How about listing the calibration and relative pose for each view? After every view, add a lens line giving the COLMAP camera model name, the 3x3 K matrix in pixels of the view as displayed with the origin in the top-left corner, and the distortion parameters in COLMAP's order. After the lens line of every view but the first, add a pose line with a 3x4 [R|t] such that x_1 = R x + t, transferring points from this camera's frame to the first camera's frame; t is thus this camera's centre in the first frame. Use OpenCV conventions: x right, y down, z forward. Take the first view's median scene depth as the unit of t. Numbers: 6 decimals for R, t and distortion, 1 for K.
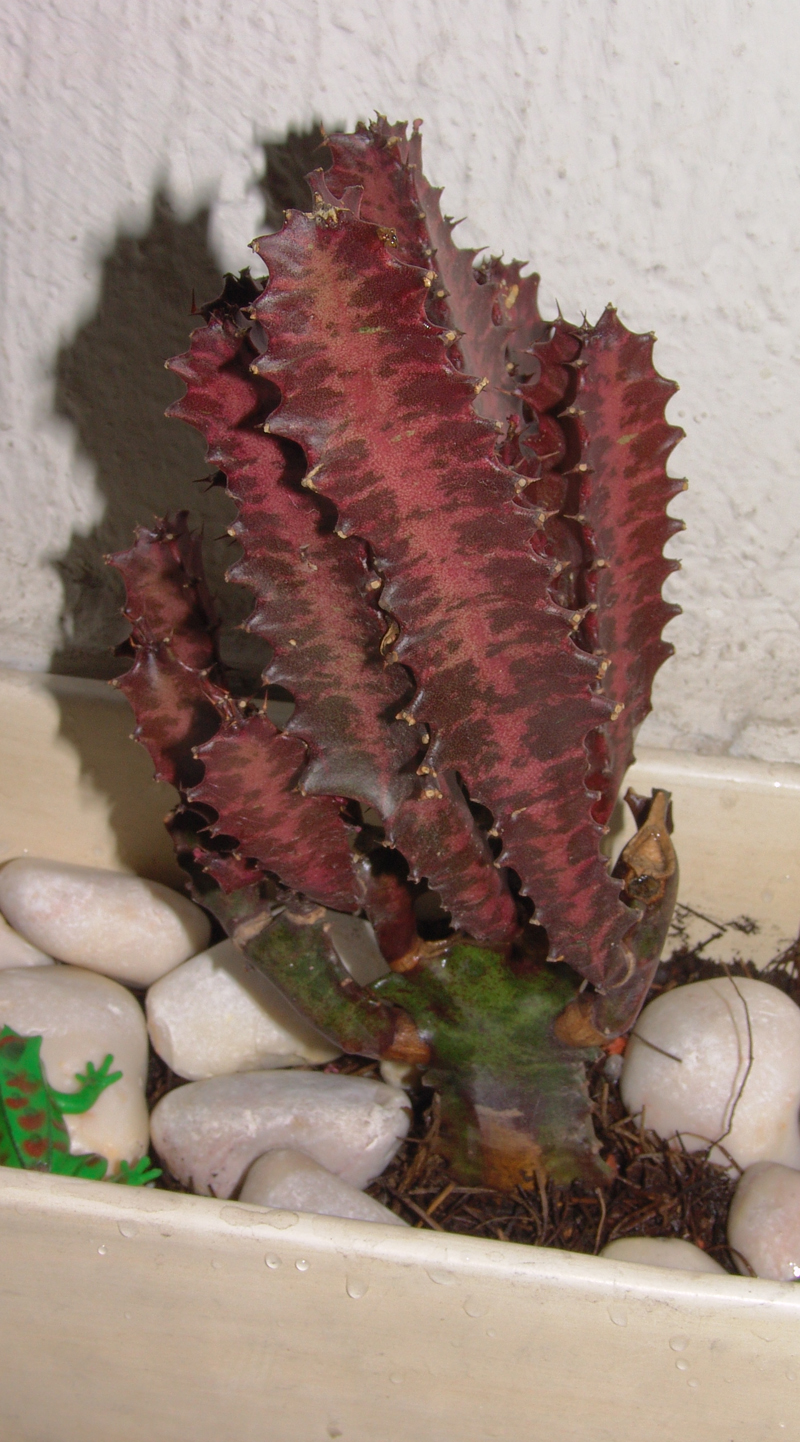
lens RADIAL K [[2399.4, 0, 404.0], [0, 2399.4, 720.5], [0, 0, 1]] dist [-0.058704, 0.000000]
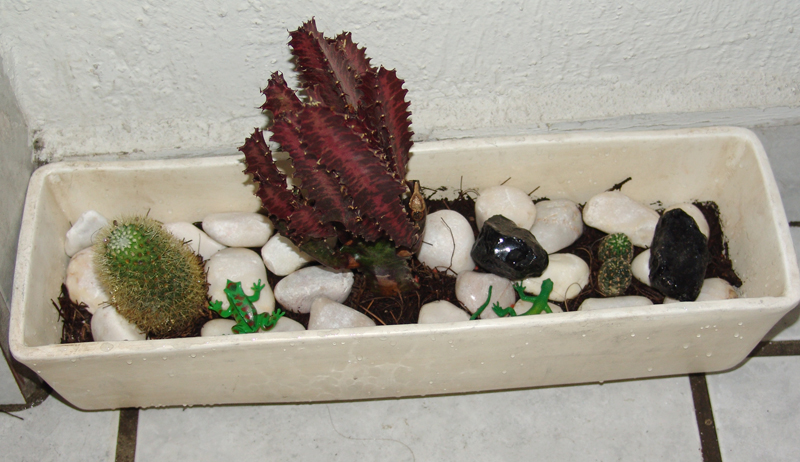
lens RADIAL K [[1304.3, 0, 399.1], [0, 1304.3, 231.4], [0, 0, 1]] dist [0.022628, 0.000000]
pose [[0.973728, -0.206607, 0.095749, -0.099908], [0.169276, 0.937991, 0.302522, -0.441254], [-0.152315, -0.278366, 0.948321, -0.707757]]
